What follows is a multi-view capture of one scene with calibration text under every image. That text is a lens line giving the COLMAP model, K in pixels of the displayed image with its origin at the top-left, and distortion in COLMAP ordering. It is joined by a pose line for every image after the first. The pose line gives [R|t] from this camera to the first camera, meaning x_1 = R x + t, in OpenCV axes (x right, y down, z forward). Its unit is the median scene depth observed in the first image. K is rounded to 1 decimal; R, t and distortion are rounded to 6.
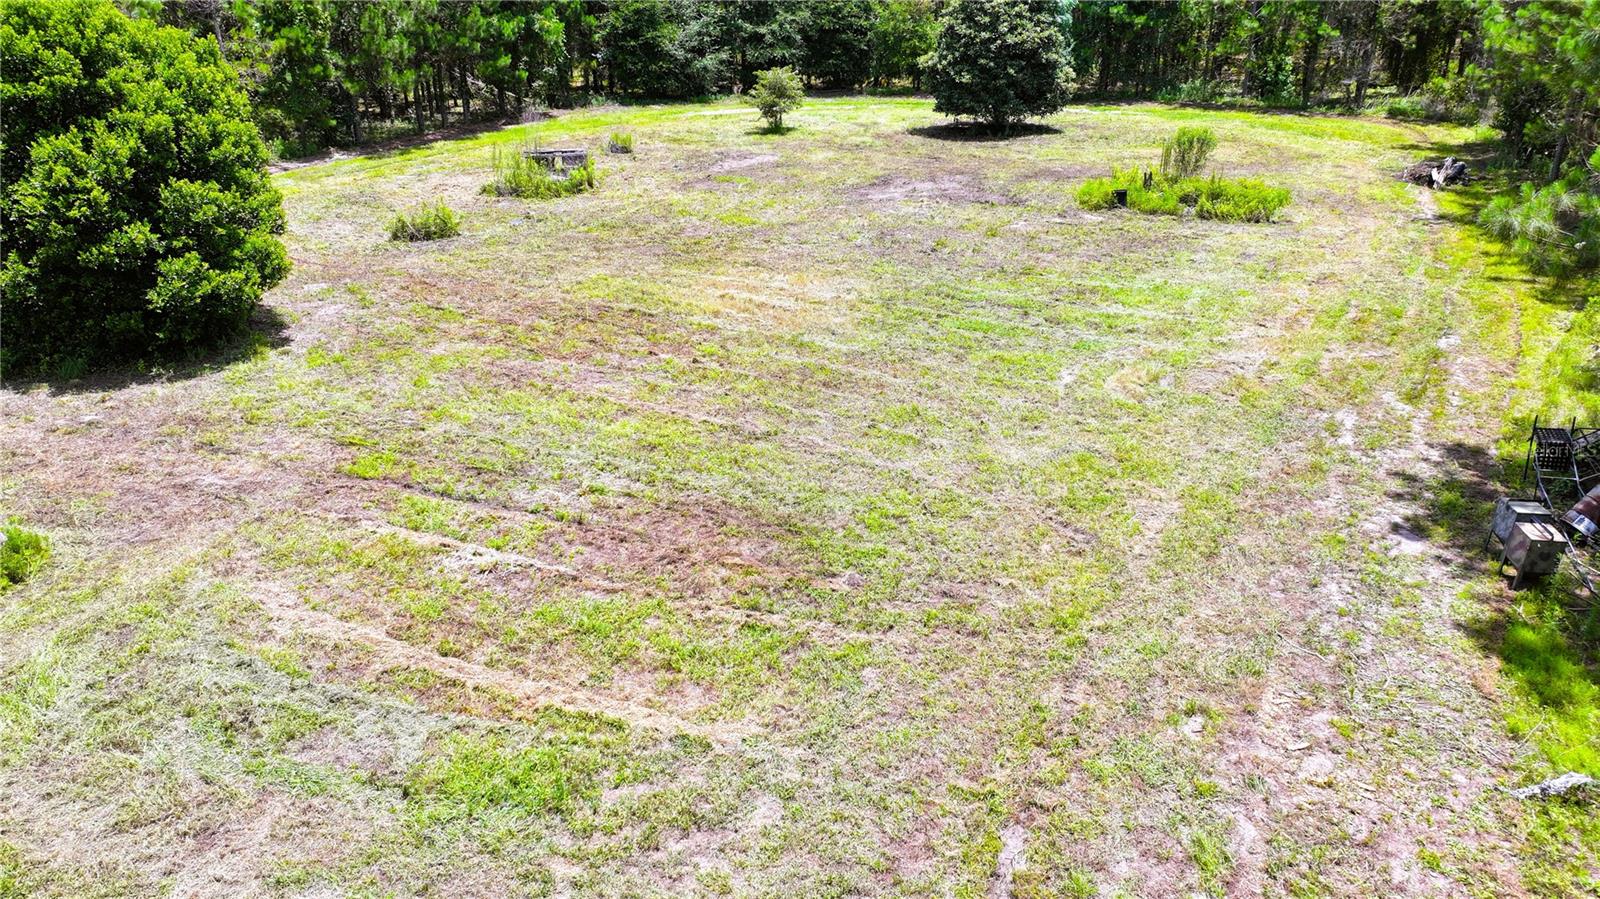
lens RADIAL K [[1106.1, 0, 798.9], [0, 1106.1, 451.7], [0, 0, 1]] dist [0.003796, -0.002326]
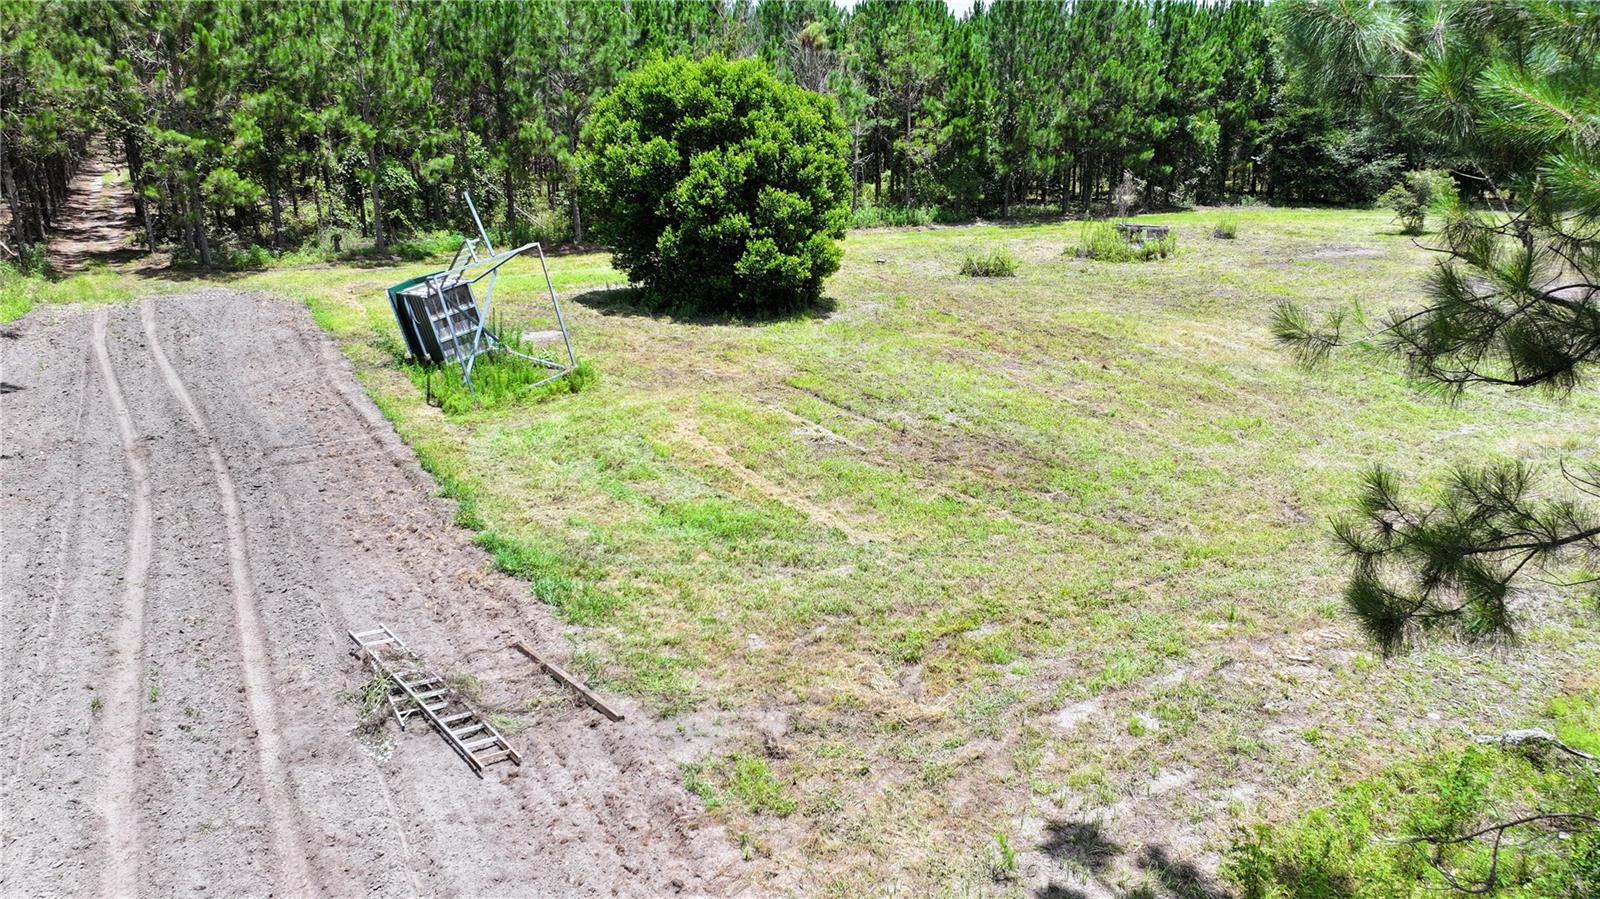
lens RADIAL K [[1106.1, 0, 806.5], [0, 1106.1, 448.0], [0, 0, 1]] dist [0.003796, -0.002326]
pose [[0.802995, 0.176372, -0.569291, 0.333361], [-0.238596, 0.970456, -0.035888, 0.116177], [0.546142, 0.164648, 0.821353, -0.085775]]
